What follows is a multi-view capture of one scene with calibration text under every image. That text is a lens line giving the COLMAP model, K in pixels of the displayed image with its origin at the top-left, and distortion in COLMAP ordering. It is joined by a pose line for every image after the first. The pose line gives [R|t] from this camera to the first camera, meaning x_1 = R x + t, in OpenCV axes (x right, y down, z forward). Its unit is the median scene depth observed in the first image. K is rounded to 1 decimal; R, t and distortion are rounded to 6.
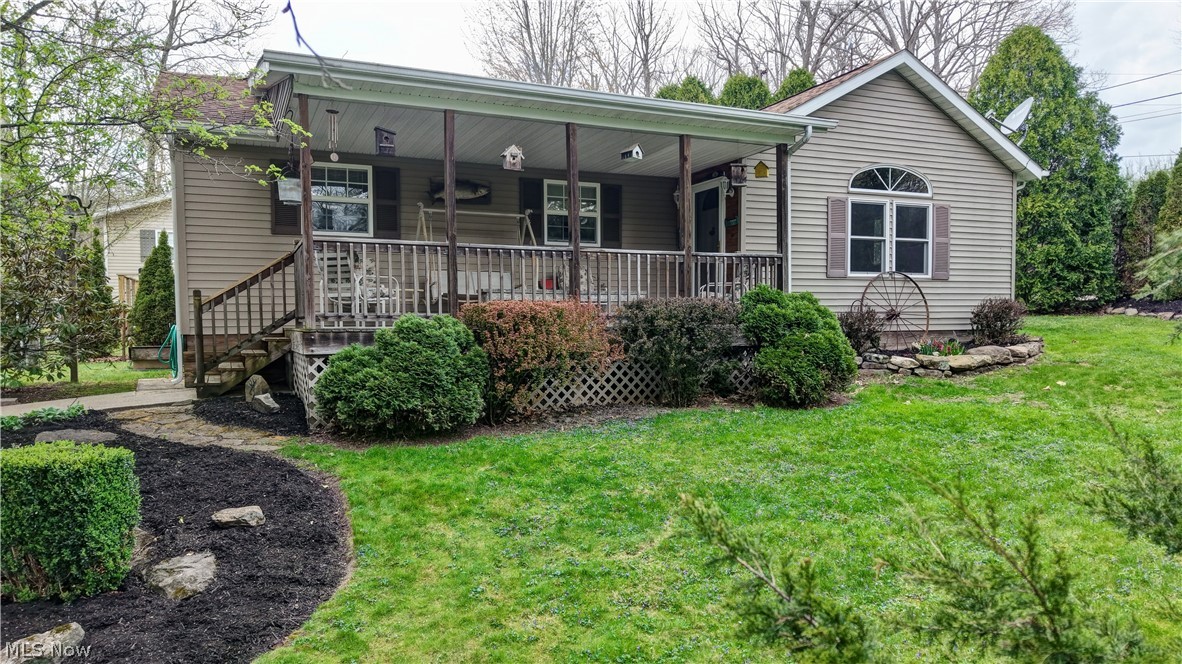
lens RADIAL K [[808.4, 0, 623.1], [0, 808.4, 353.8], [0, 0, 1]] dist [0.127761, -0.264800]
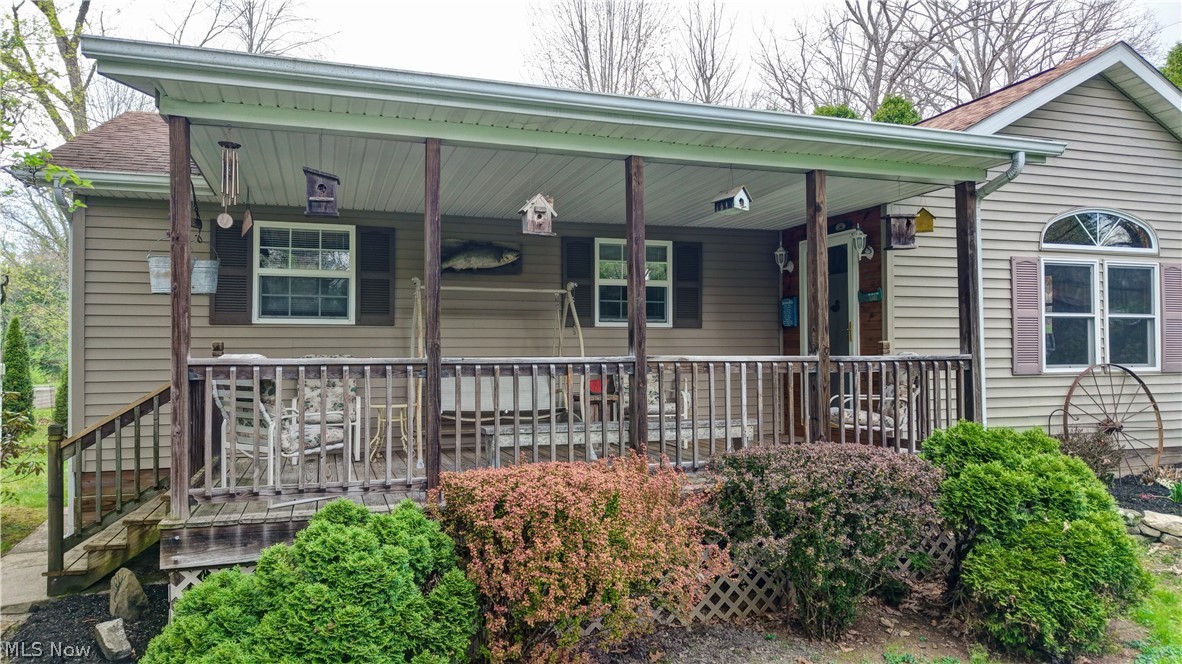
lens RADIAL K [[765.6, 0, 591.0], [0, 765.6, 332.0], [0, 0, 1]] dist [0.045212, -0.040072]
pose [[0.993399, 0.000538, -0.114711, -0.024902], [-0.008022, 0.997867, -0.064786, -0.093576], [0.114432, 0.065278, 0.991284, 0.357675]]
